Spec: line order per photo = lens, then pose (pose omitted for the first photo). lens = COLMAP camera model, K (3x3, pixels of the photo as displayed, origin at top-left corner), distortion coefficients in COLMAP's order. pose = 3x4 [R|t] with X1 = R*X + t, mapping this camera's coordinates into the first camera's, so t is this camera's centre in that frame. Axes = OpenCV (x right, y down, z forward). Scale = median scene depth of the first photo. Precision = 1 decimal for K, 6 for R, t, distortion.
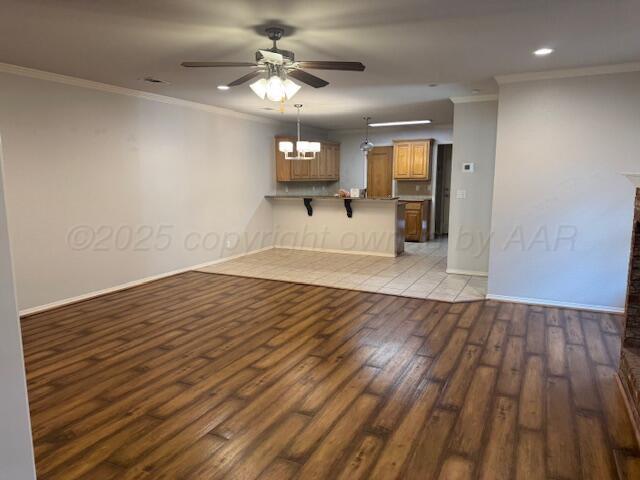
lens RADIAL K [[447.3, 0, 320.0], [0, 447.3, 240.0], [0, 0, 1]] dist [0.033060, -0.007130]
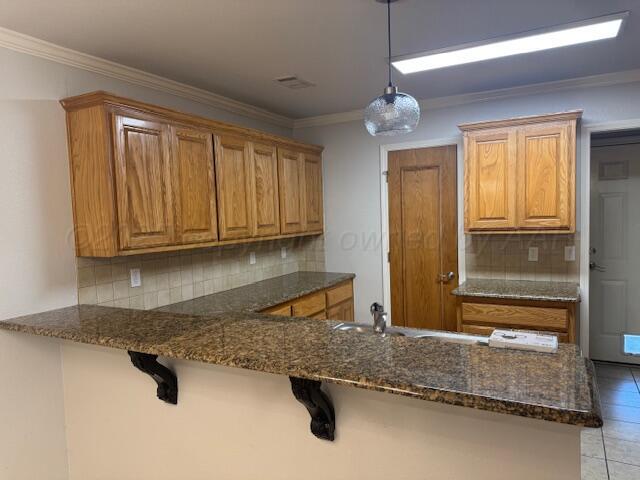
lens RADIAL K [[447.3, 0, 320.0], [0, 447.3, 240.0], [0, 0, 1]] dist [0.033060, -0.007130]
pose [[0.999069, -0.026077, -0.034371, 0.061305], [0.022988, 0.995908, -0.087395, -0.103003], [0.036509, 0.086523, 0.995581, 0.653187]]
